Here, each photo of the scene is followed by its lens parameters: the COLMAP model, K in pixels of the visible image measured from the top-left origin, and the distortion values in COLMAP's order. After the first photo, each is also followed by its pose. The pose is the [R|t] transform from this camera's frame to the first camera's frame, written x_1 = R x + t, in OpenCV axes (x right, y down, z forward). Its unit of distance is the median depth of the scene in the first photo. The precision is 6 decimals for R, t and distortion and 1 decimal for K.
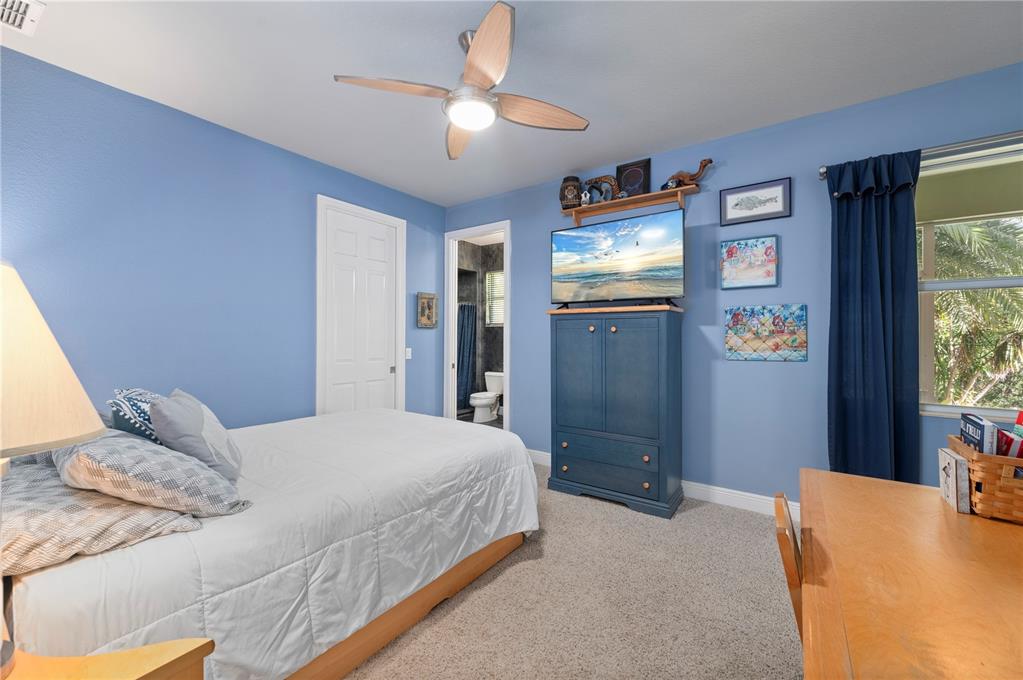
lens RADIAL K [[404.2, 0, 508.3], [0, 404.2, 340.2], [0, 0, 1]] dist [-0.001576, 0.000793]
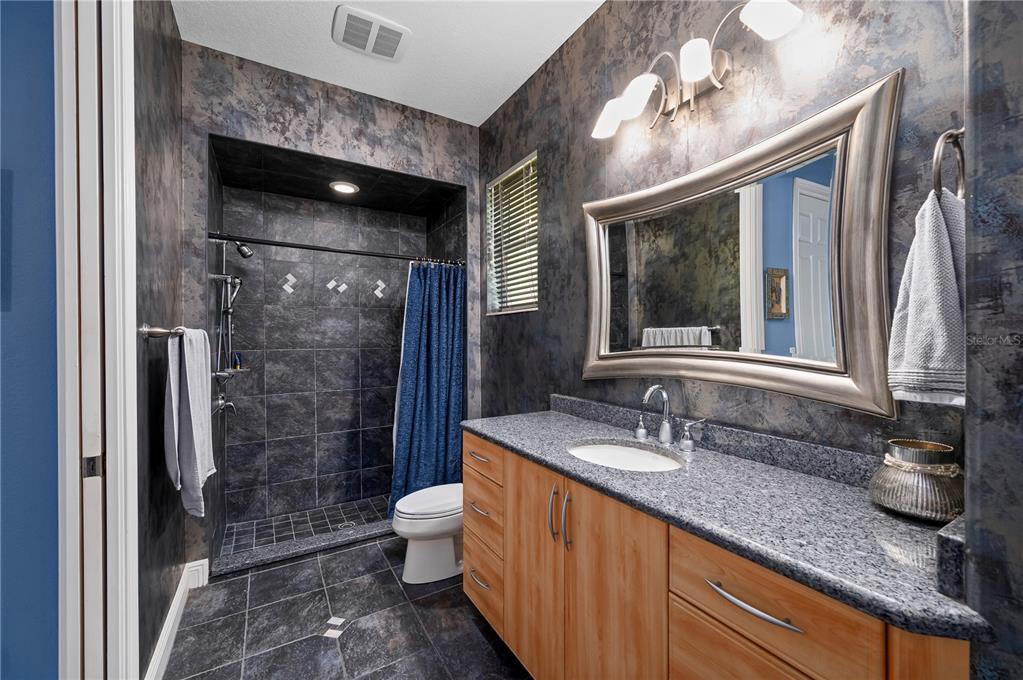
lens RADIAL K [[404.2, 0, 515.3], [0, 404.2, 332.5], [0, 0, 1]] dist [-0.001576, 0.000793]
pose [[0.927912, 0.002053, -0.372793, 0.126321], [-0.006034, 0.999937, -0.009513, -0.012651], [0.372750, 0.011077, 0.927866, 0.624238]]
